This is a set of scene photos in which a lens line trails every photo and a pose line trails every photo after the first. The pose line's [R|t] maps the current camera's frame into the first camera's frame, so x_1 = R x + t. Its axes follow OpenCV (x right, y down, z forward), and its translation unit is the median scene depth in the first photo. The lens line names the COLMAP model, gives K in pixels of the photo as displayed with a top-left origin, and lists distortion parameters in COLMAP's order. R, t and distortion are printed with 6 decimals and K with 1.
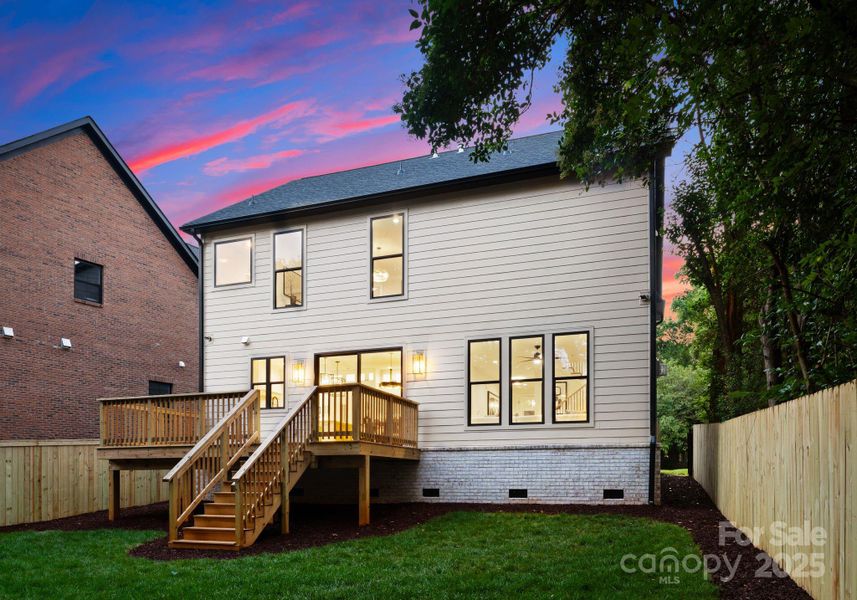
lens RADIAL K [[571.2, 0, 426.9], [0, 571.2, 326.4], [0, 0, 1]] dist [-0.001140, -0.000525]
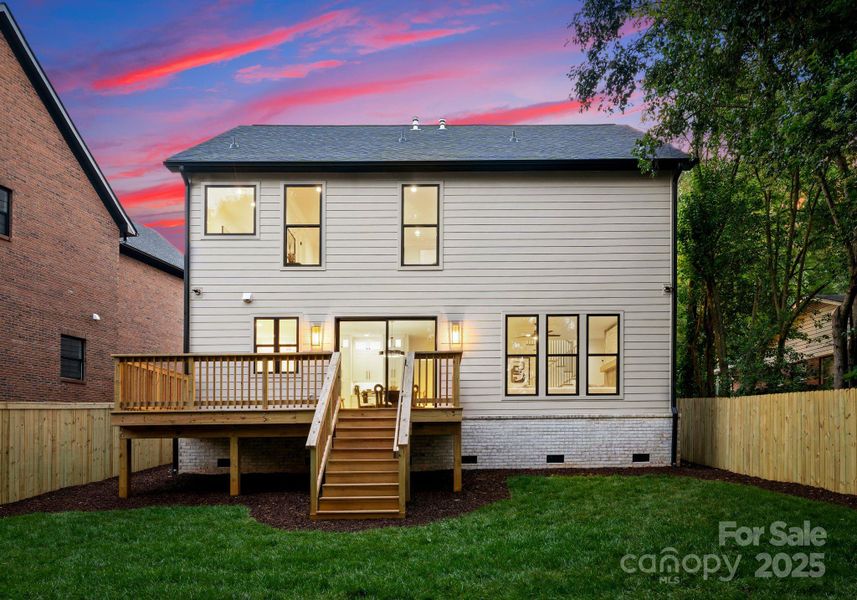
lens RADIAL K [[567.0, 0, 463.7], [0, 567.0, 300.2], [0, 0, 1]] dist [0.000923, 0.002328]
pose [[0.942595, 0.076590, 0.325037, -0.351014], [-0.076935, 0.996966, -0.011811, 0.016401], [-0.324956, -0.013873, 0.945627, 0.037392]]
